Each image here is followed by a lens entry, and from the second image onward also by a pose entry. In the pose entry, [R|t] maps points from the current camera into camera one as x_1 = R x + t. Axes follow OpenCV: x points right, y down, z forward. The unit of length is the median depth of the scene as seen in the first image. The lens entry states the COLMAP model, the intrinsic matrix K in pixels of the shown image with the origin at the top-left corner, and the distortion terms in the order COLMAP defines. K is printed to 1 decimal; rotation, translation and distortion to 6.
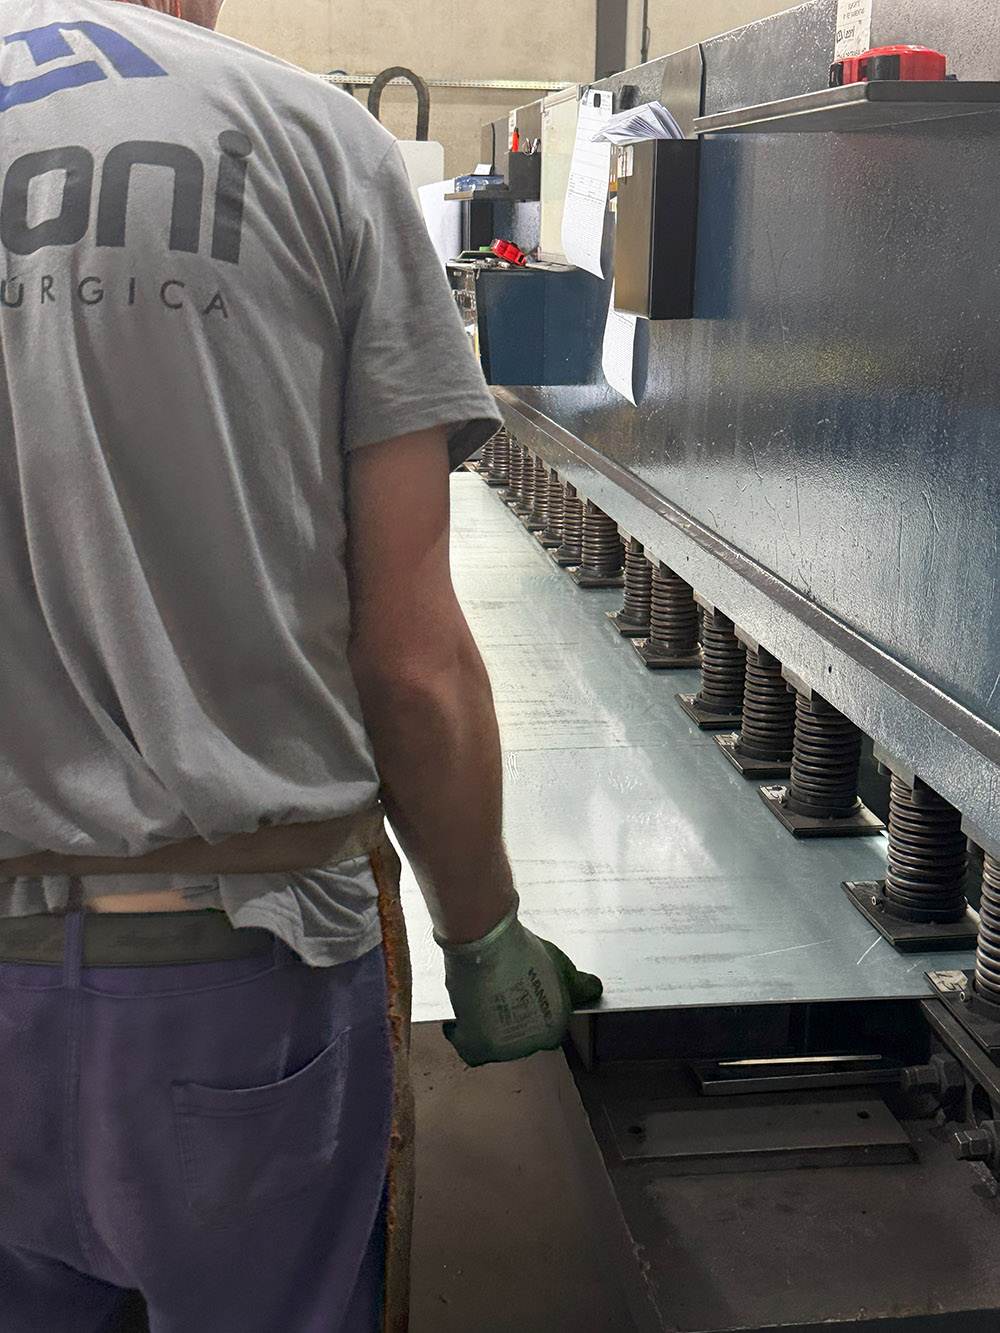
lens RADIAL K [[1671.8, 0, 494.8], [0, 1671.8, 698.7], [0, 0, 1]] dist [0.196258, -0.490404]
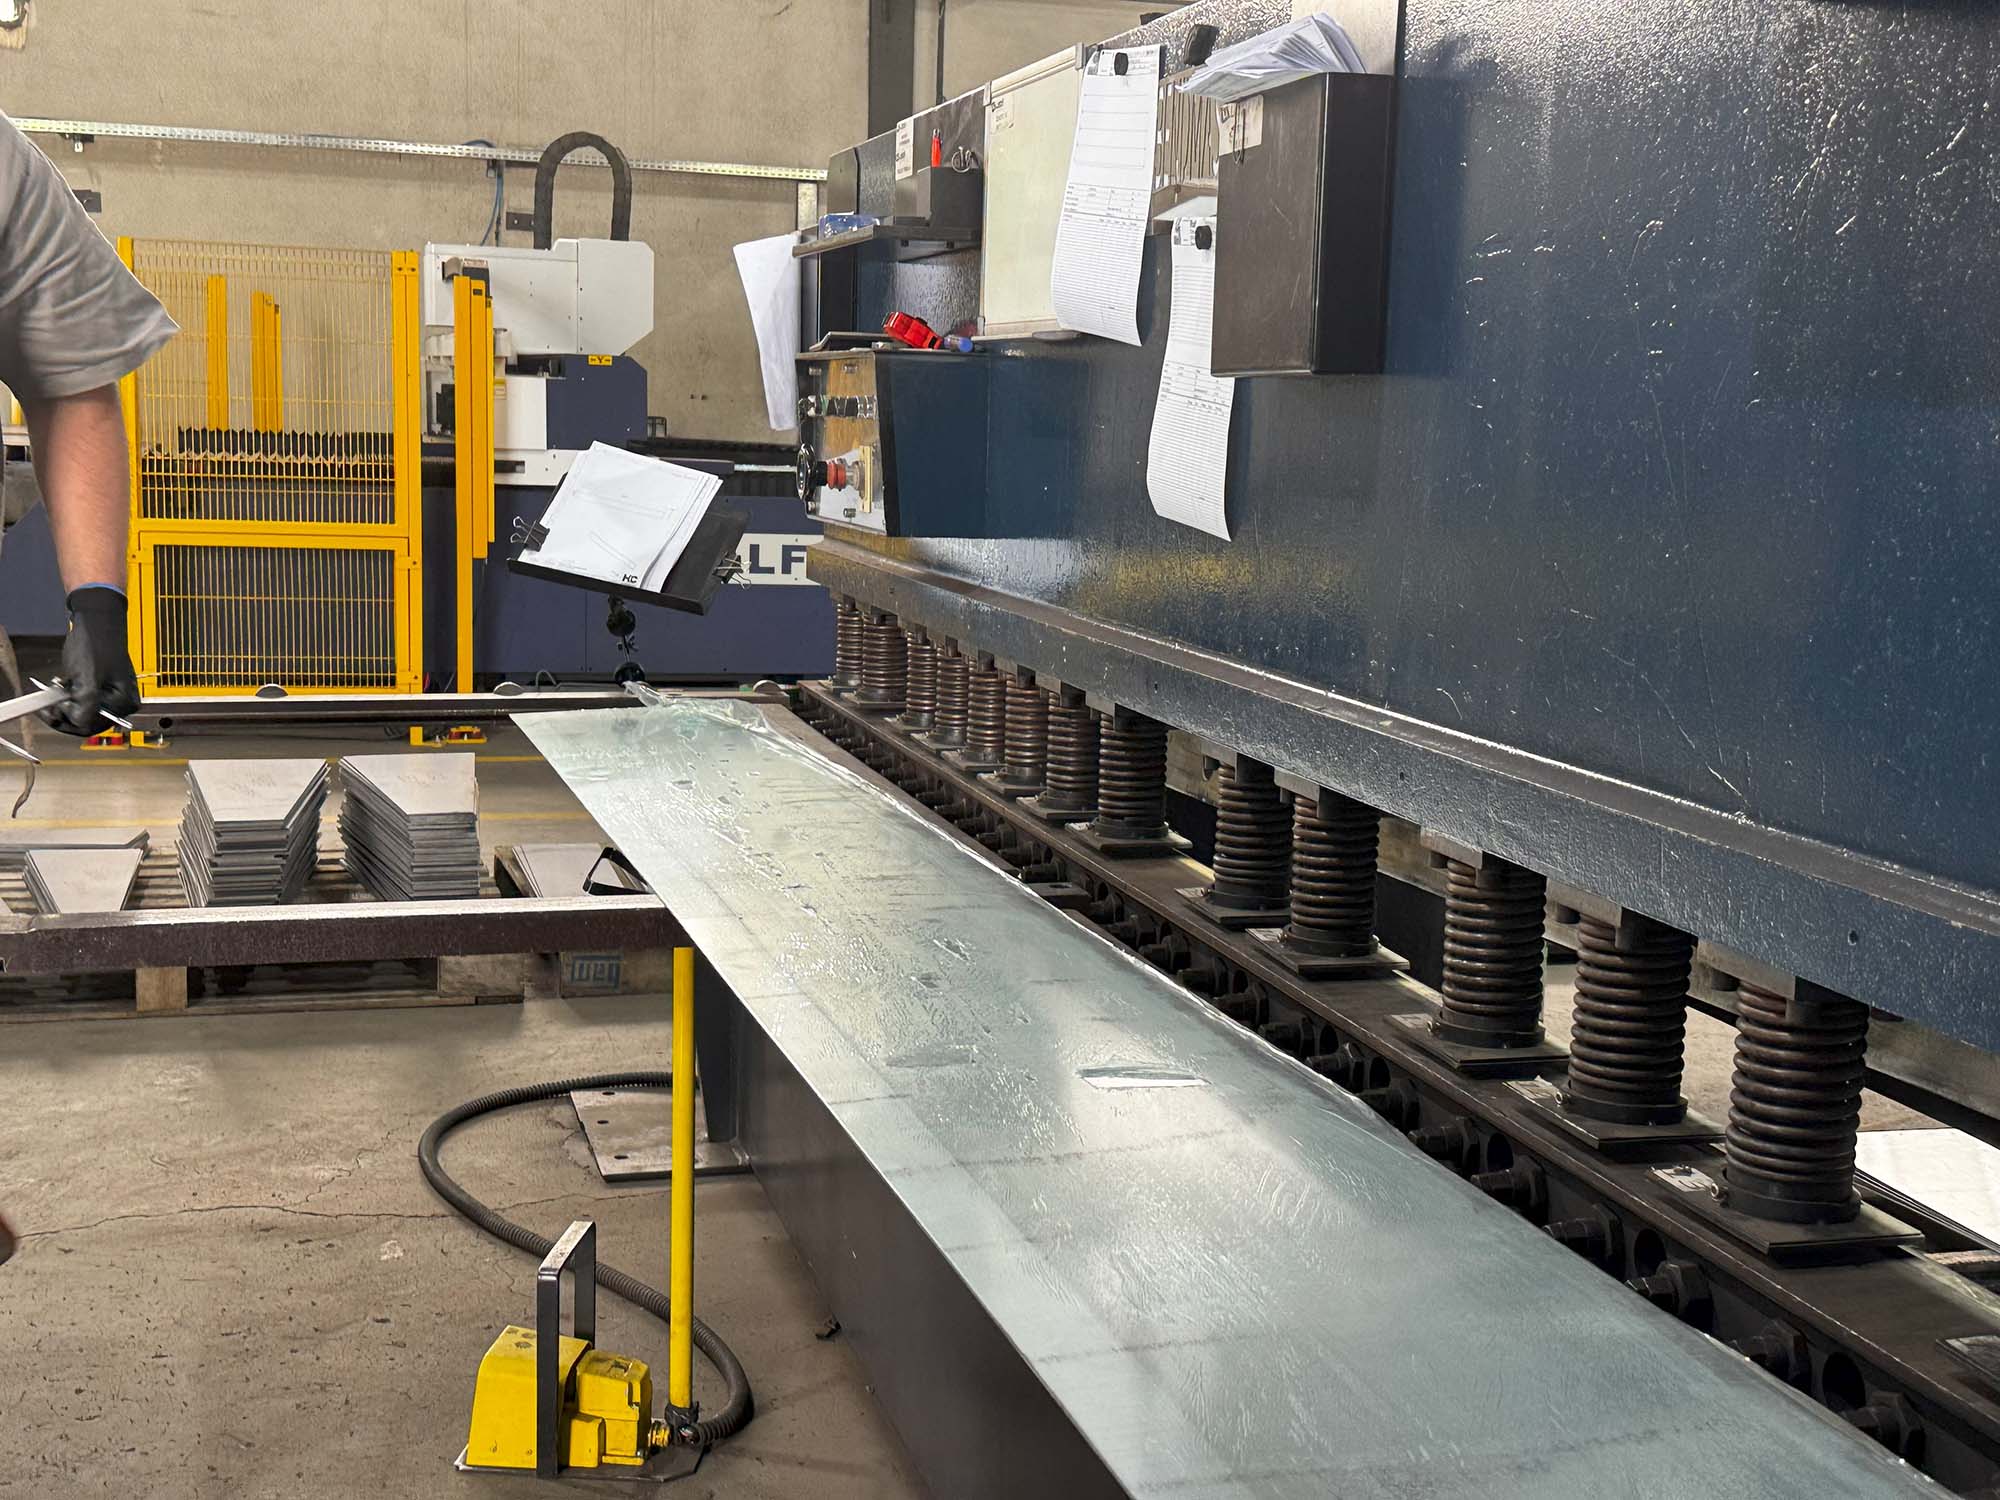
lens RADIAL K [[2508.3, 0, 1007.6], [0, 2508.3, 782.8], [0, 0, 1]] dist [0.196258, -0.490404]
pose [[0.990720, -0.001917, 0.135905, -0.165339], [0.018800, 0.992222, -0.123056, 0.026732], [-0.134612, 0.124469, 0.983050, 0.216839]]
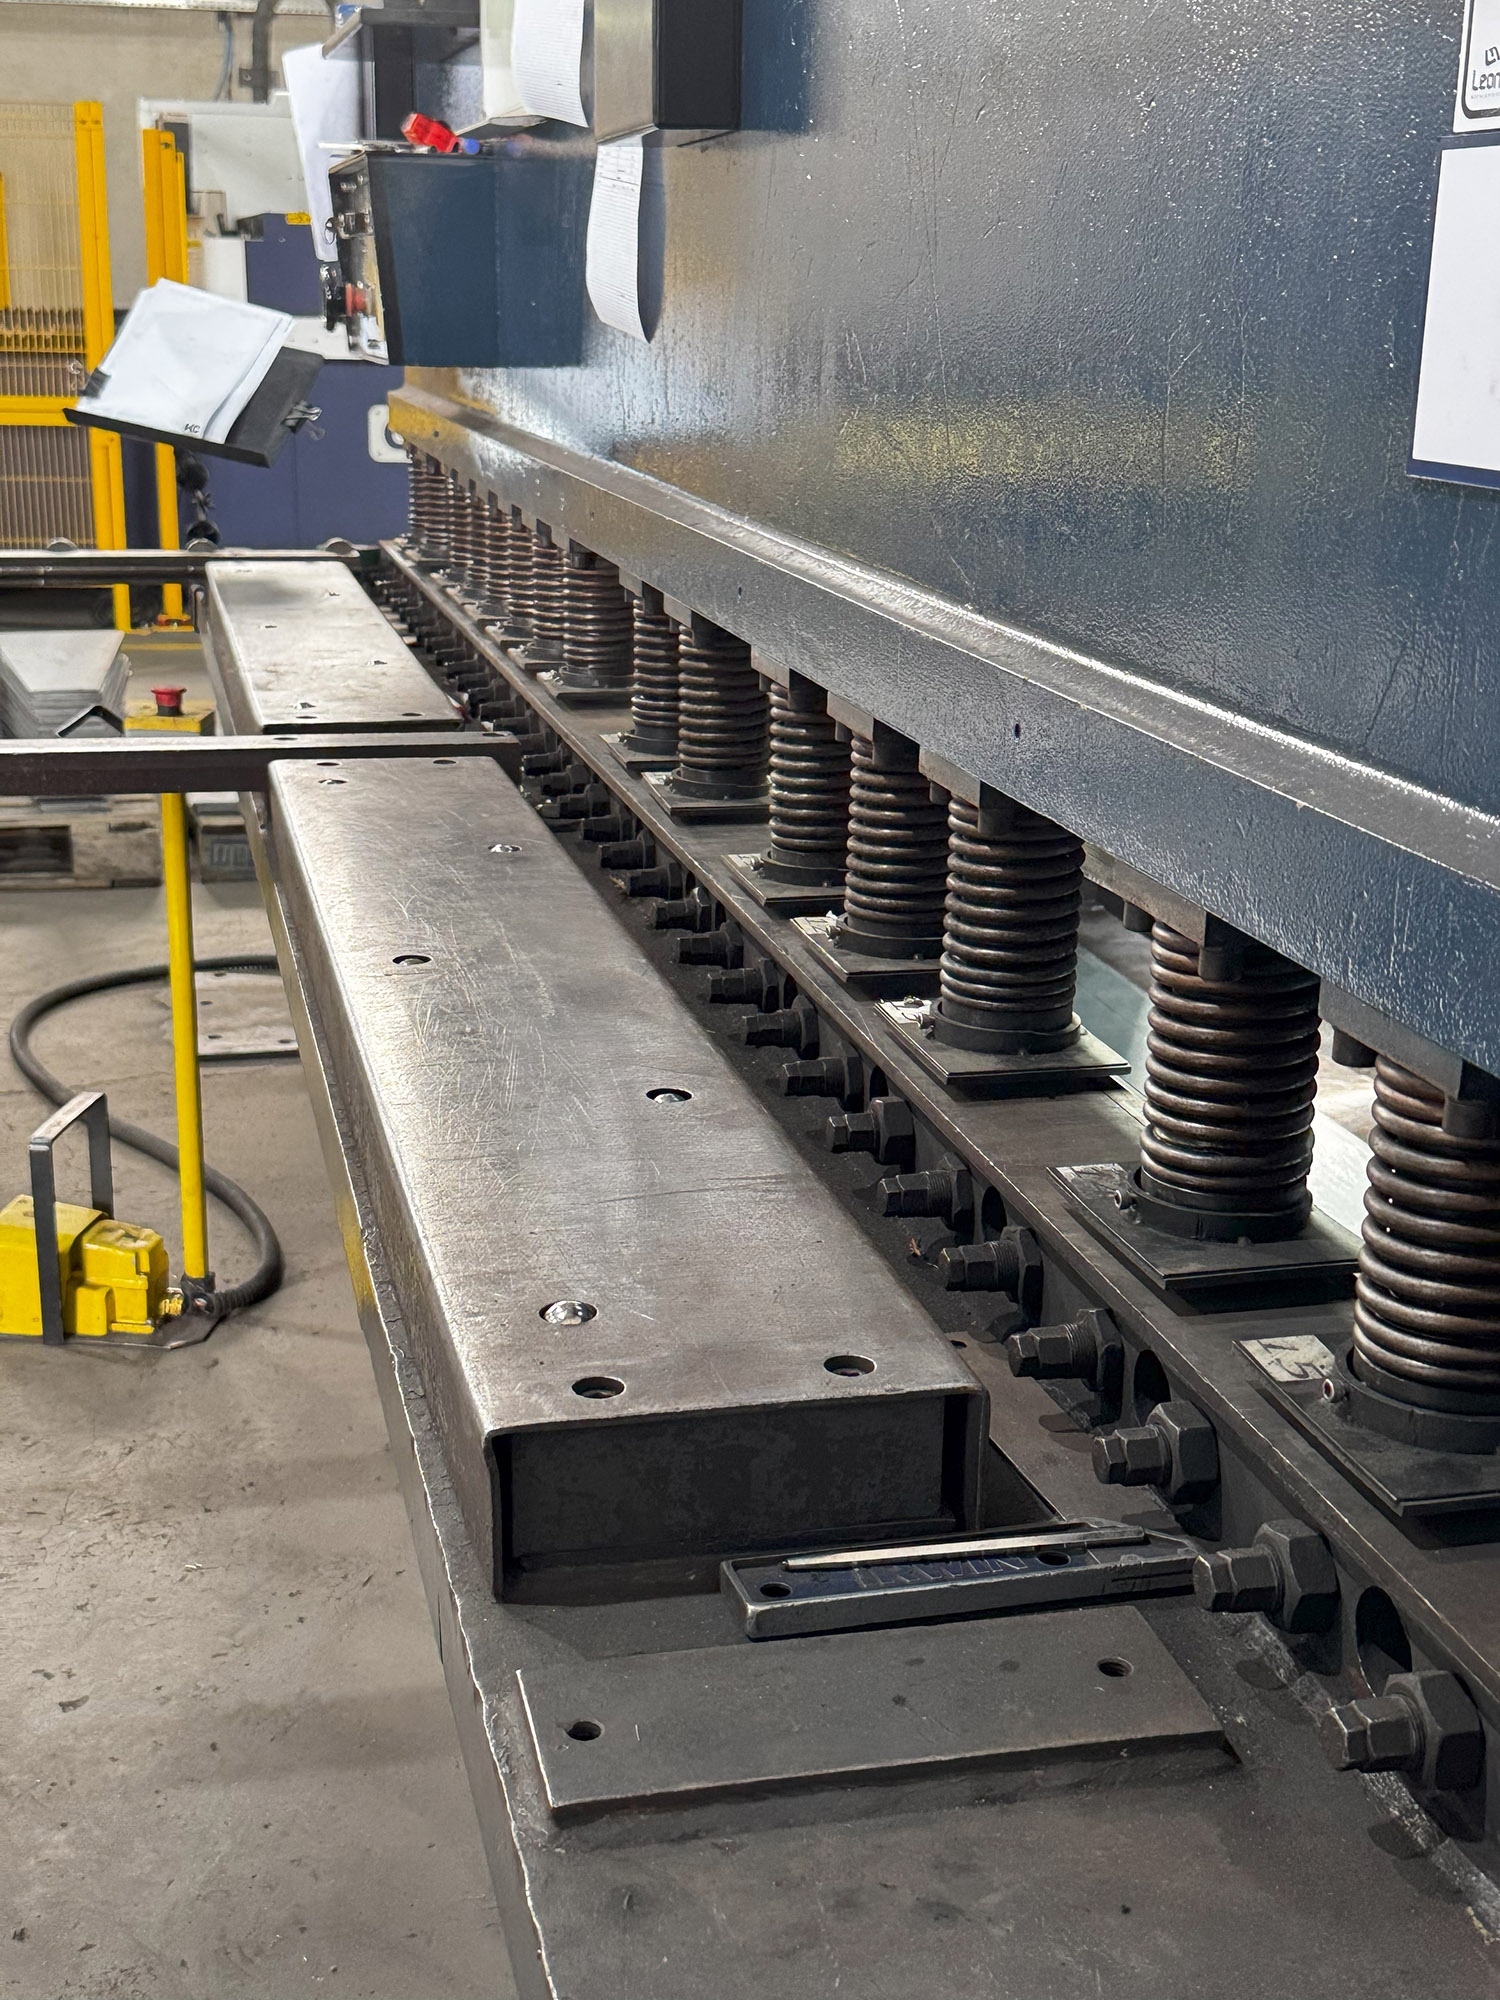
lens RADIAL K [[2508.3, 0, 742.2], [0, 2508.3, 1048.2], [0, 0, 1]] dist [0.196258, -0.490404]
pose [[0.995288, -0.018999, 0.095083, 0.047833], [0.017529, 0.999714, 0.016273, 0.055597], [-0.095365, -0.014530, 0.995336, 0.272643]]
